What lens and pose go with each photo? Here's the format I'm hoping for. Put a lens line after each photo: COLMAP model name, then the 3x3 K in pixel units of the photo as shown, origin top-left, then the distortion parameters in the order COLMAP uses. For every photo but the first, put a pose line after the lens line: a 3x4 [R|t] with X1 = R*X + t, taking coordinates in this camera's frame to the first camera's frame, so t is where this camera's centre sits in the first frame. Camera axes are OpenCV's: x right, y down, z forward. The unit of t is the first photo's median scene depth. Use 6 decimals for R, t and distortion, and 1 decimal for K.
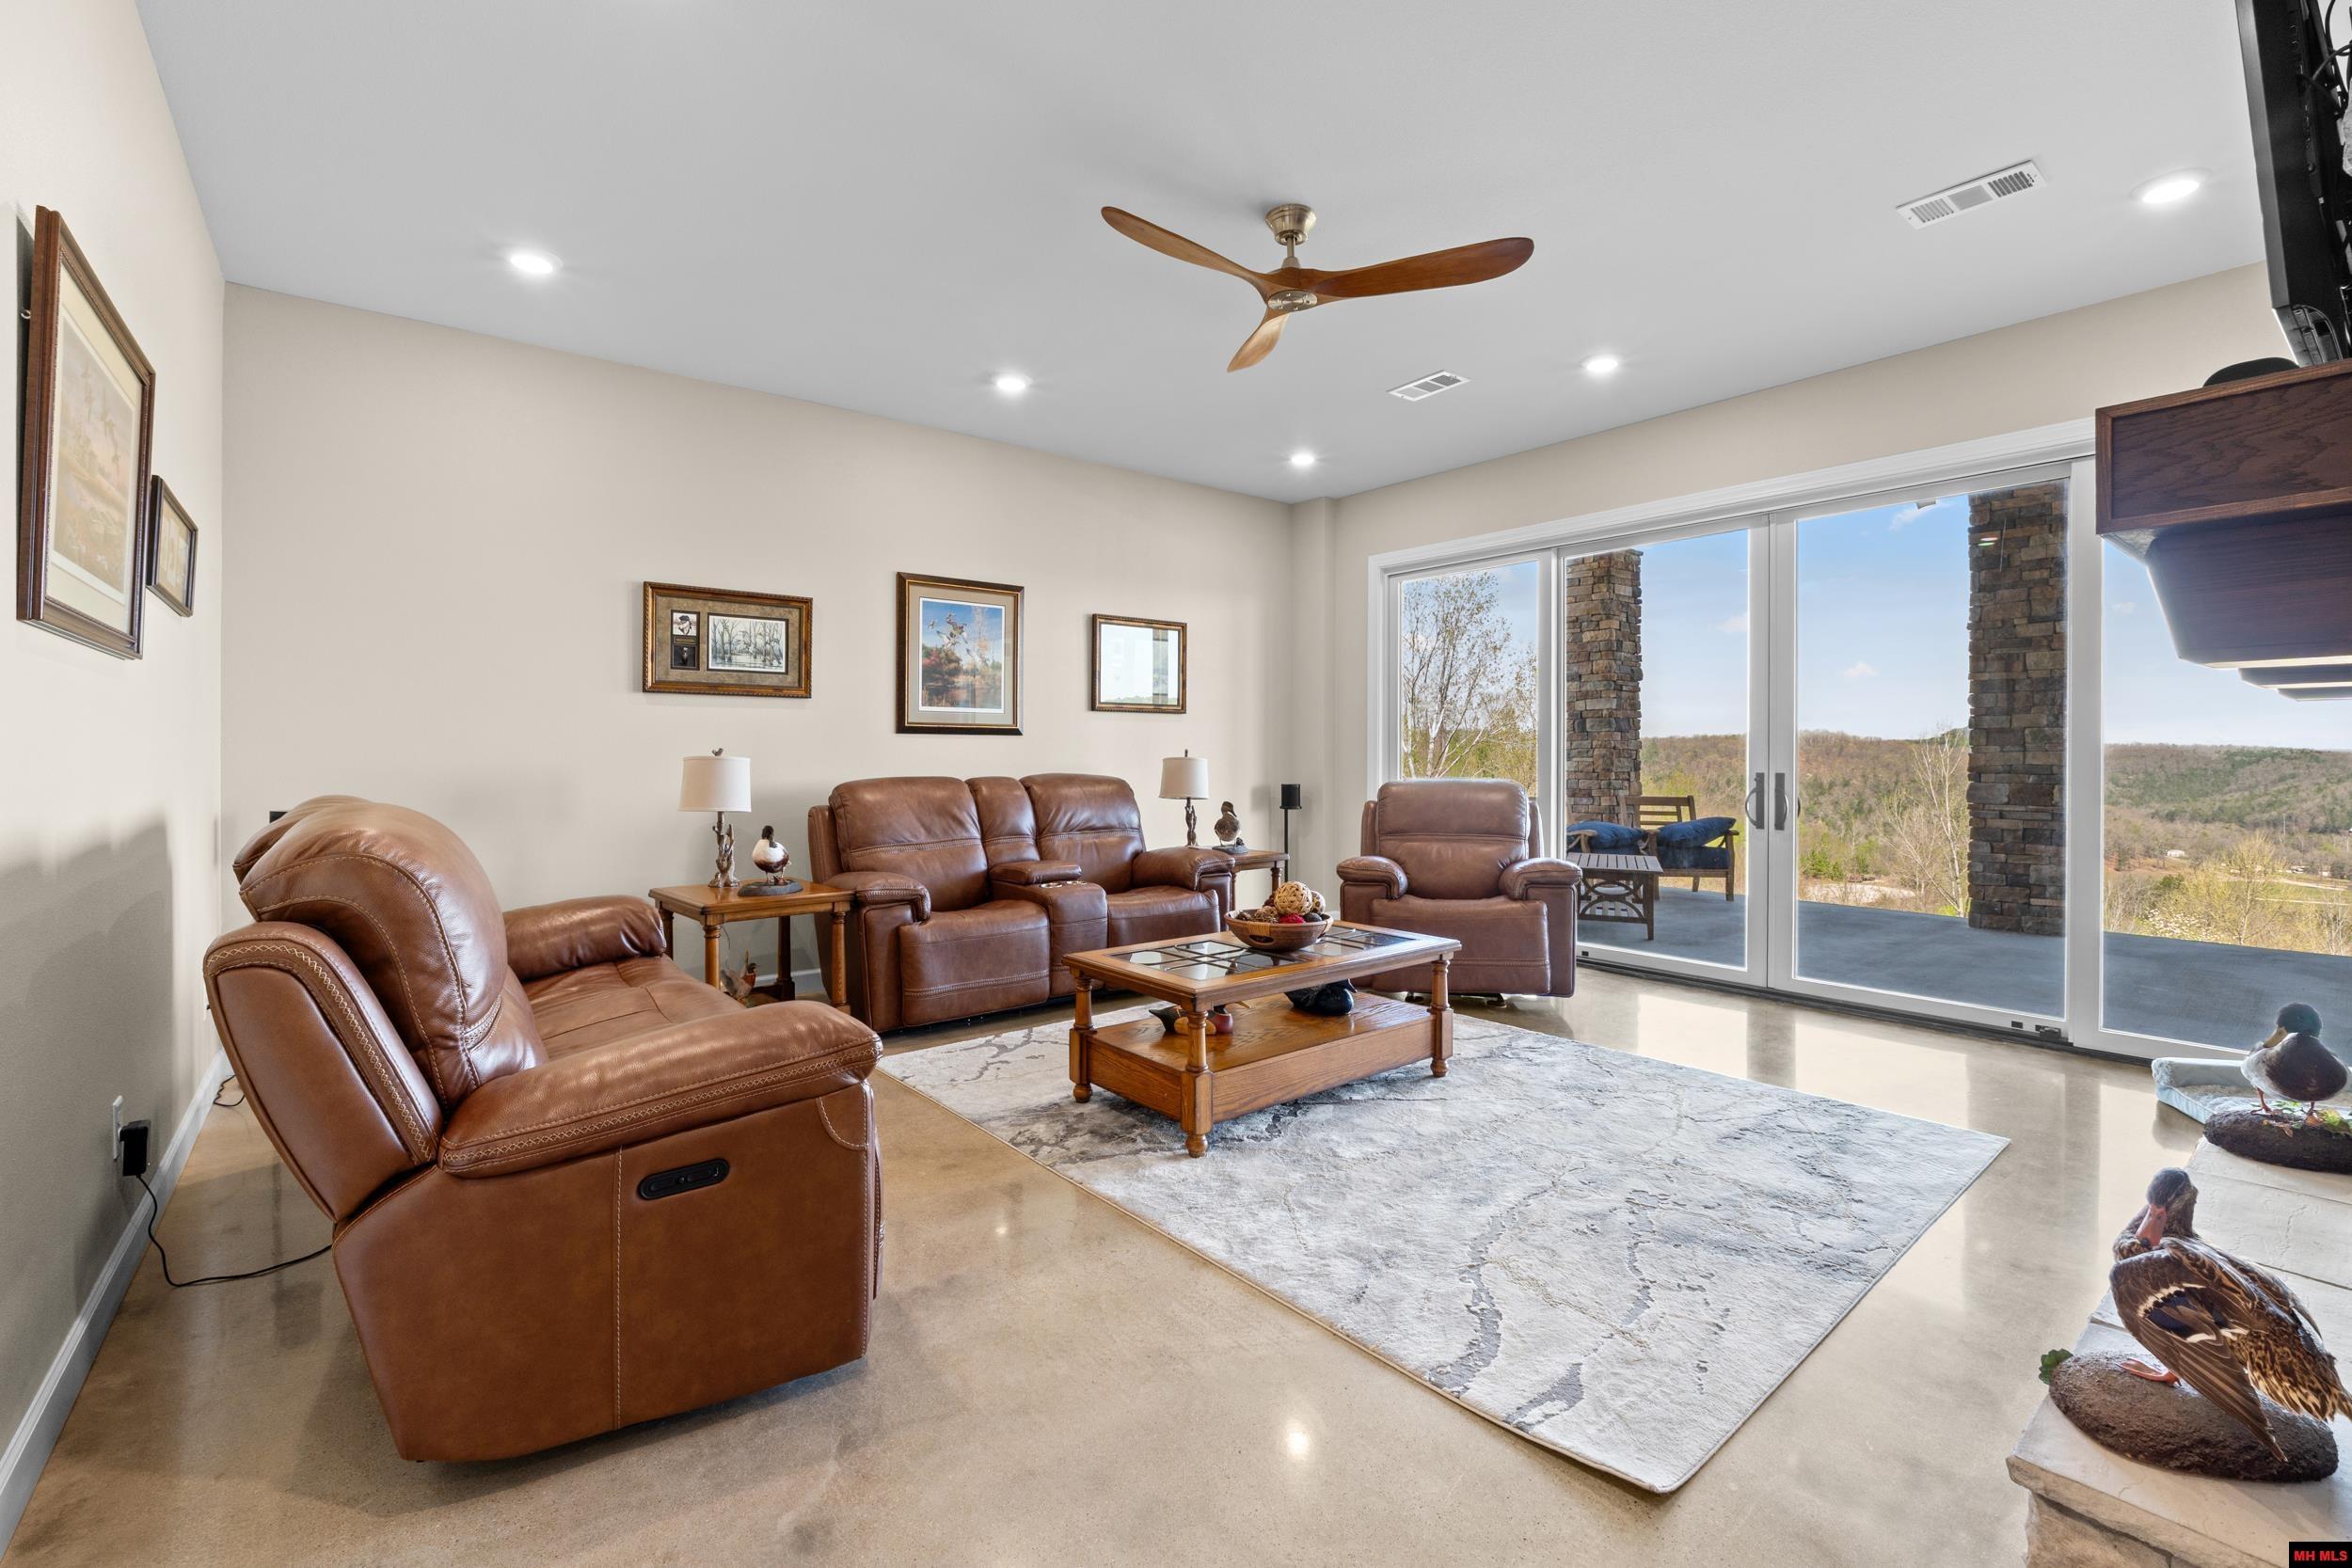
lens RADIAL K [[991.3, 0, 1176.3], [0, 991.3, 757.9], [0, 0, 1]] dist [-0.000778, -0.000058]
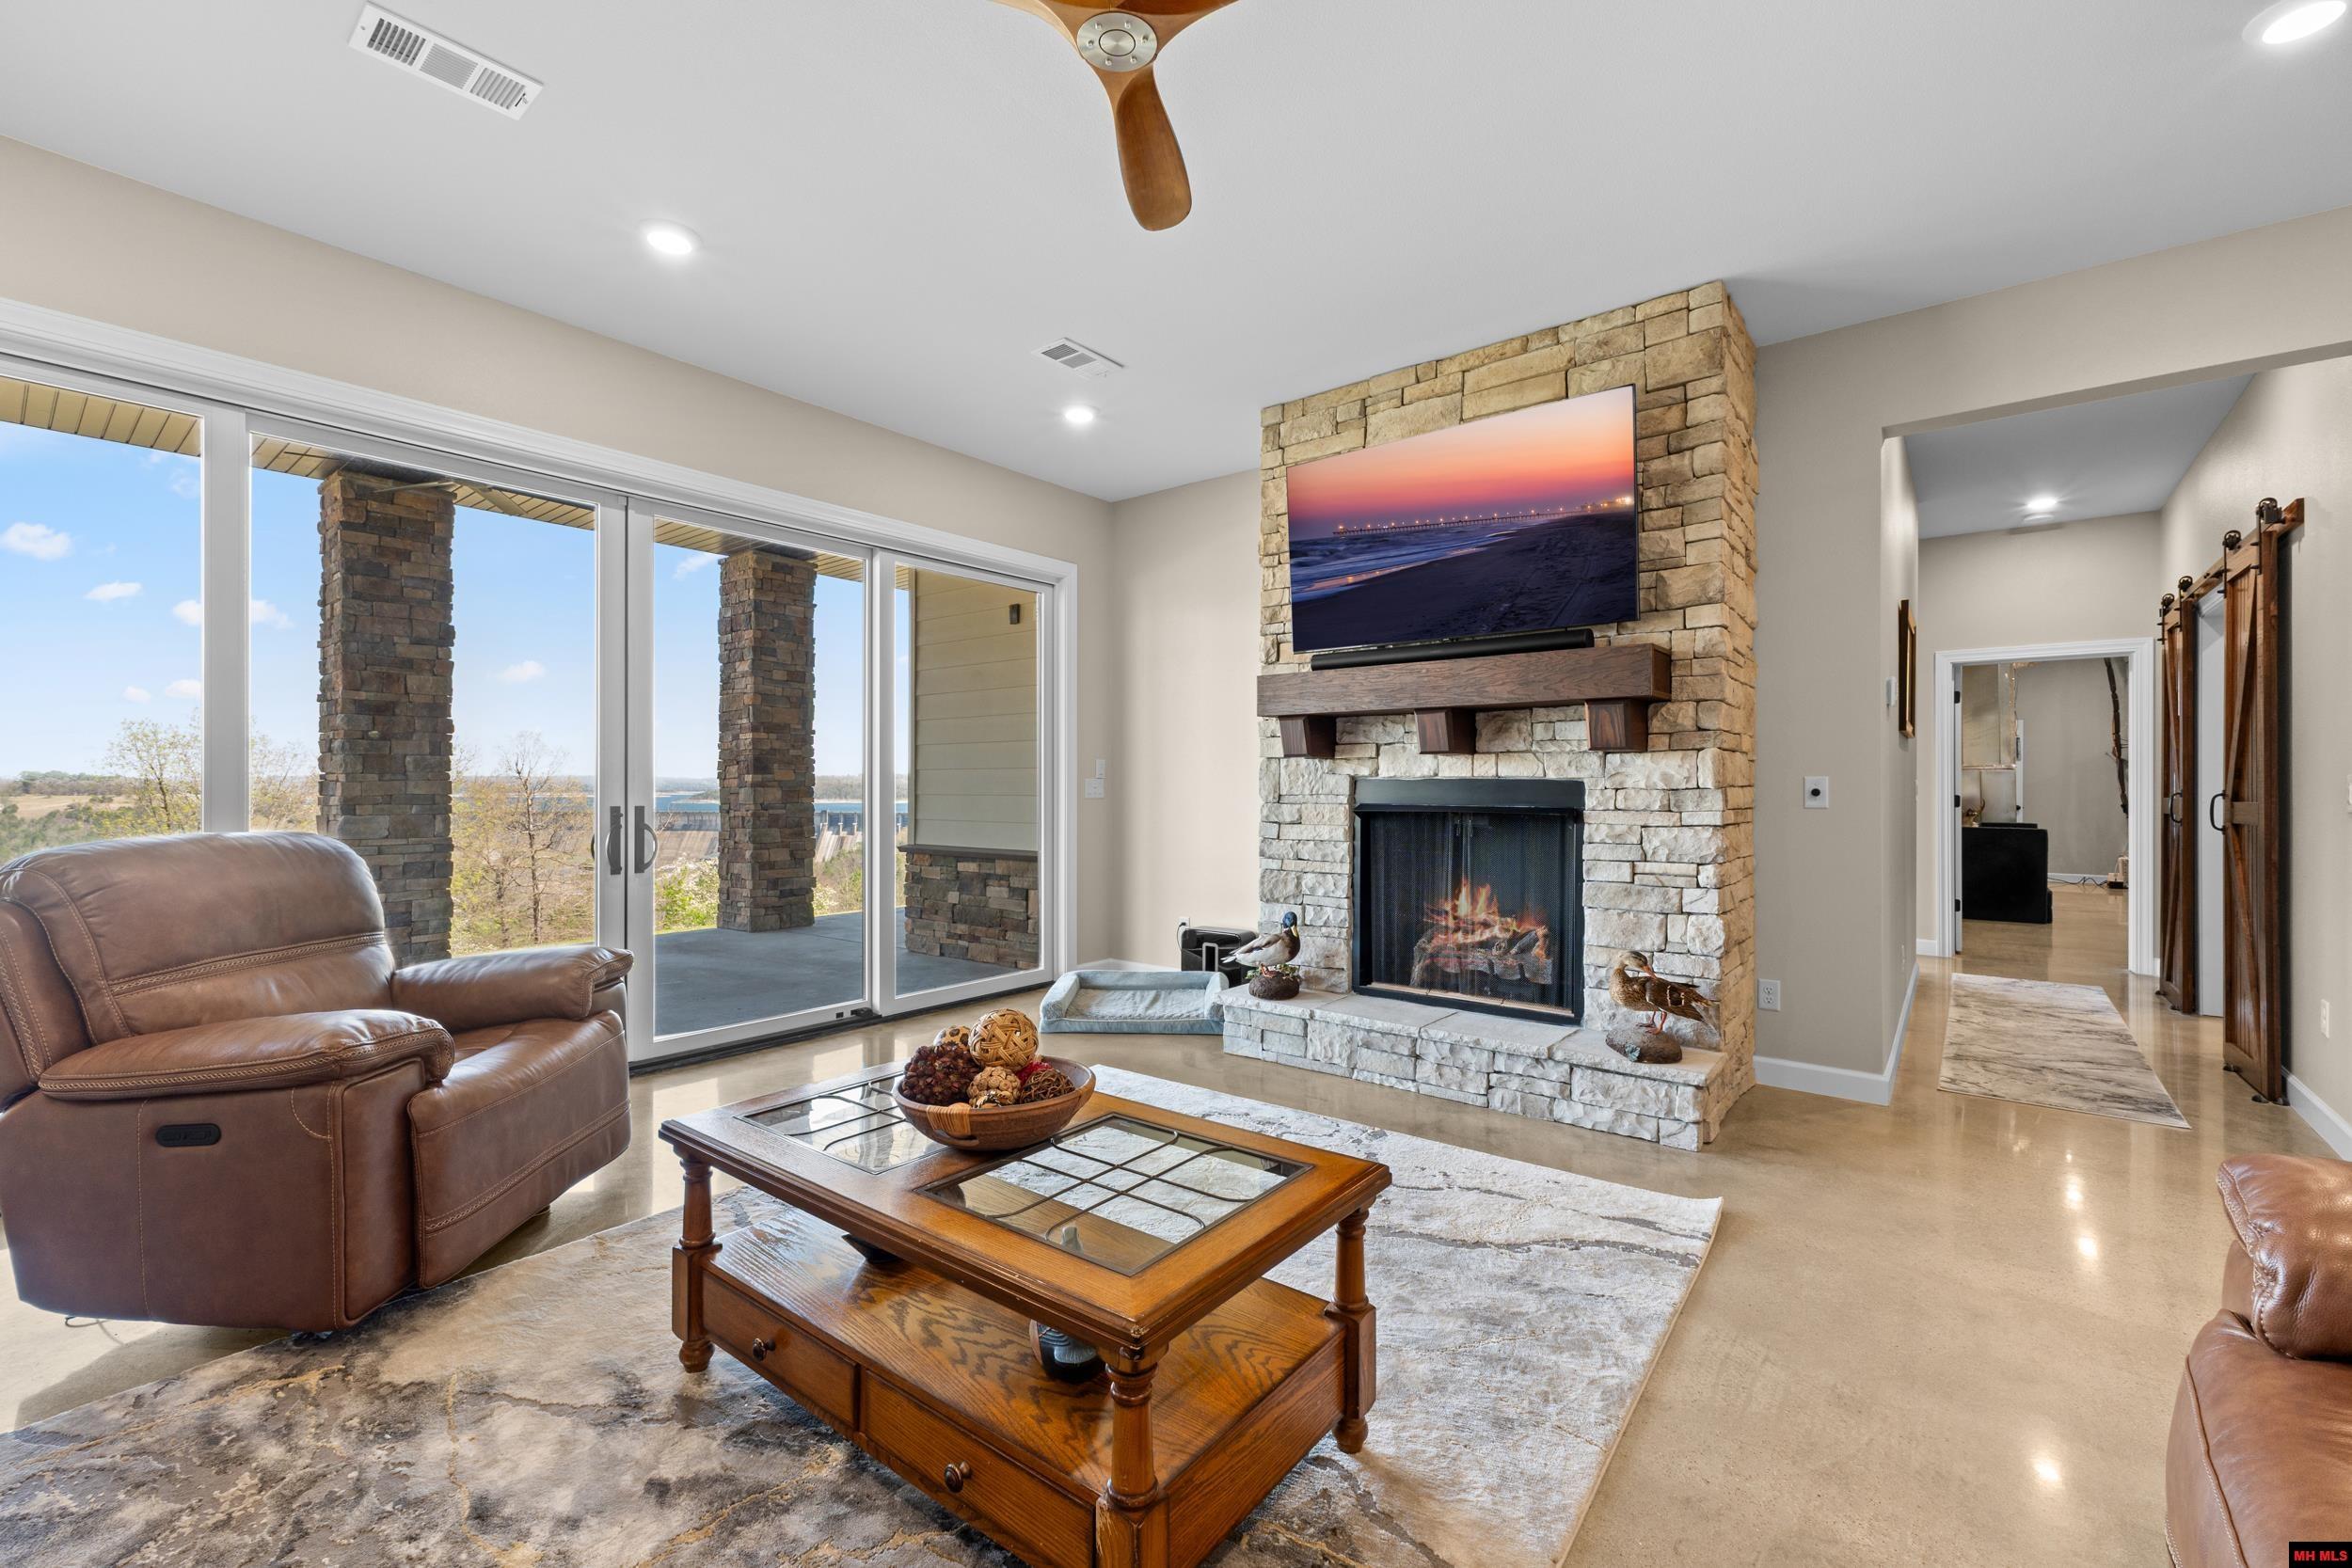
lens RADIAL K [[999.7, 0, 1183.0], [0, 999.7, 774.4], [0, 0, 1]] dist [0.013505, -0.000088]
pose [[-0.208504, 0.006060, 0.978003, -0.227066], [0.004006, 0.999978, -0.005343, -0.004011], [-0.978013, 0.002804, -0.208523, 0.487109]]
